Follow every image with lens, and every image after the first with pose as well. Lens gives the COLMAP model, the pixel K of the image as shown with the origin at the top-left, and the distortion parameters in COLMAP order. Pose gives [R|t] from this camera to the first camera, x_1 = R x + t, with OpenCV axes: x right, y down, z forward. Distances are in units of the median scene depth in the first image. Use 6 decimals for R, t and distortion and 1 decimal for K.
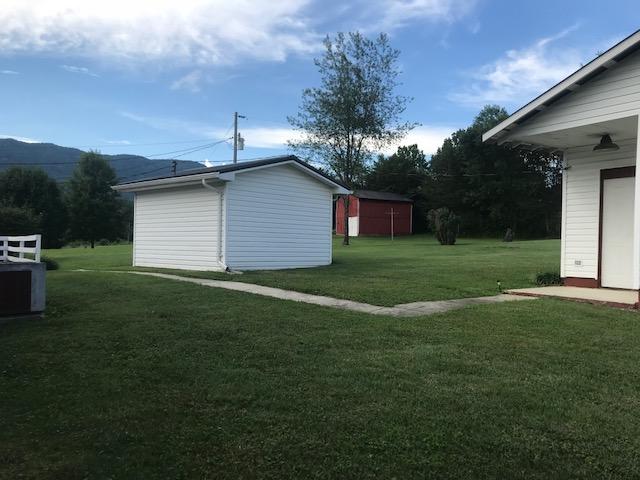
lens RADIAL K [[535.8, 0, 324.1], [0, 535.8, 240.4], [0, 0, 1]] dist [0.014515, 0.000657]
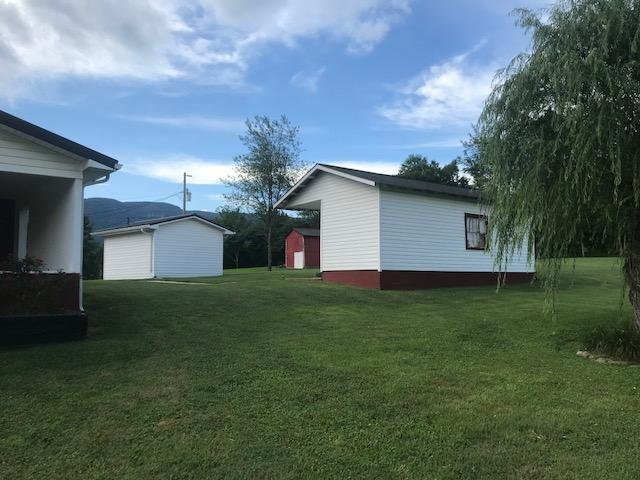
lens RADIAL K [[535.8, 0, 324.1], [0, 535.8, 240.4], [0, 0, 1]] dist [0.014515, 0.000657]
pose [[0.998594, -0.026146, 0.046113, 0.130330], [0.029309, 0.997166, -0.069295, 0.030145], [-0.044171, 0.070549, 0.996530, -0.357292]]
